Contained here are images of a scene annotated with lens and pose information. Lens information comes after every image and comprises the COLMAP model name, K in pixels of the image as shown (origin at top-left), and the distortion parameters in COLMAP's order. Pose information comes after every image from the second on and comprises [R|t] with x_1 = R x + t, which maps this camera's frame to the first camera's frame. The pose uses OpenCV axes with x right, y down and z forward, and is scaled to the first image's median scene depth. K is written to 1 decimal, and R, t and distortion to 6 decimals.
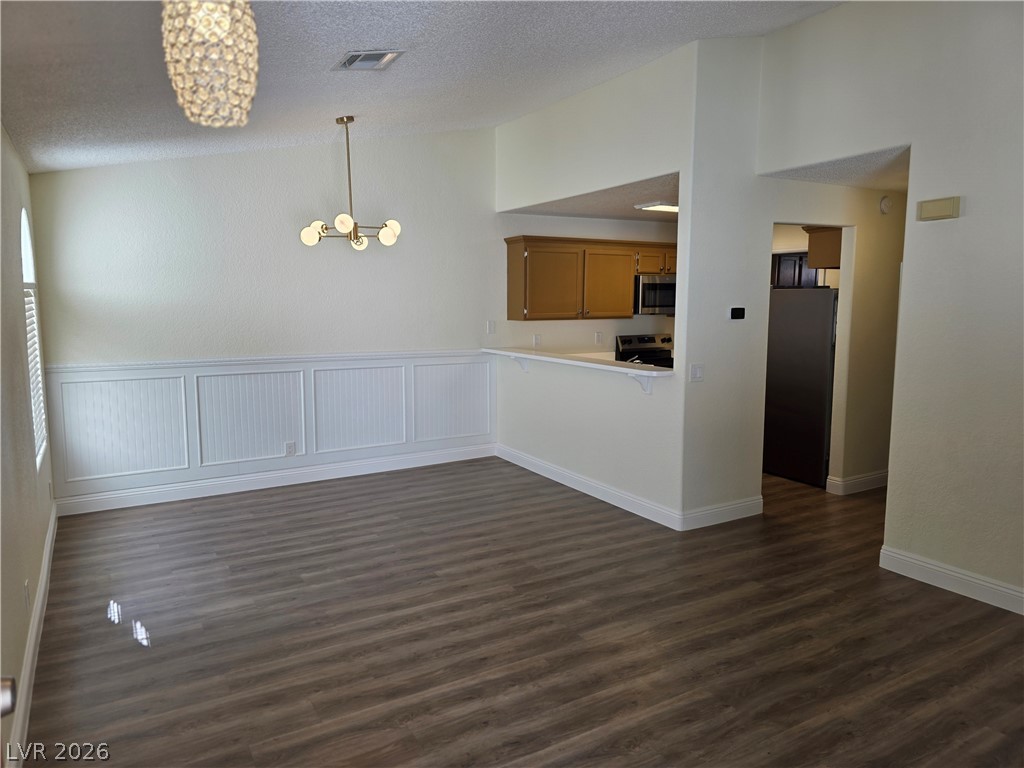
lens RADIAL K [[697.9, 0, 508.1], [0, 697.9, 387.2], [0, 0, 1]] dist [0.037461, -0.011459]
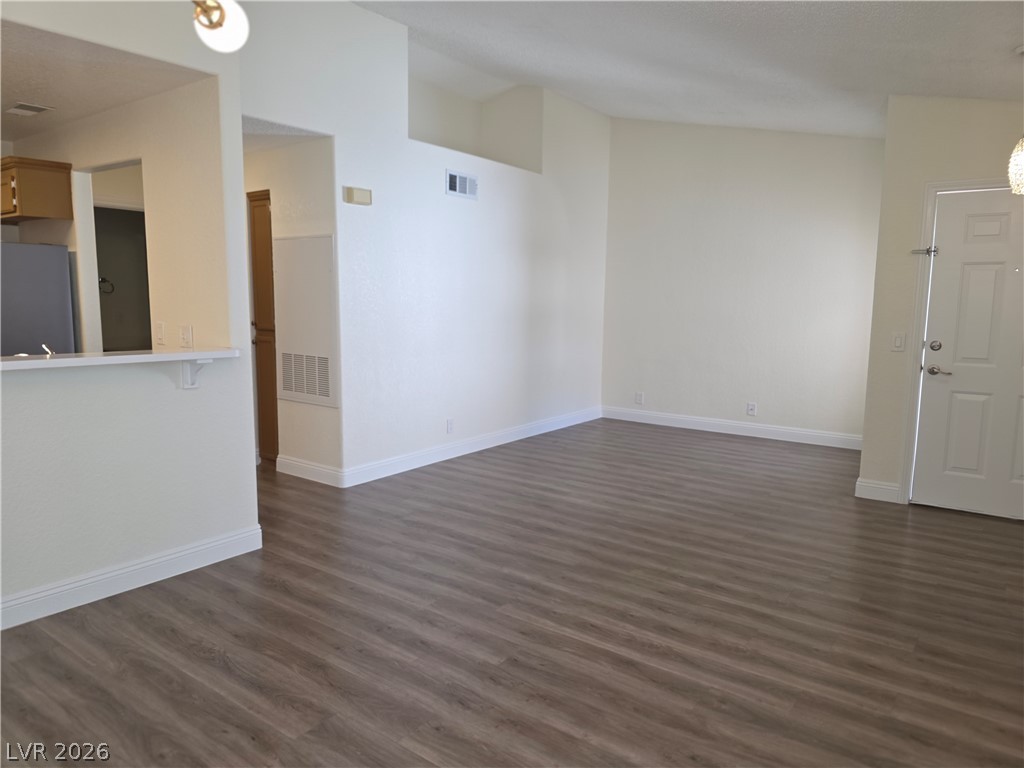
lens RADIAL K [[697.9, 0, 508.4], [0, 697.9, 381.2], [0, 0, 1]] dist [0.037461, -0.011459]
pose [[-0.390137, -0.119607, 0.912955, -0.953254], [0.105382, 0.979211, 0.173320, -0.146306], [-0.914706, 0.163827, -0.369423, 1.691858]]
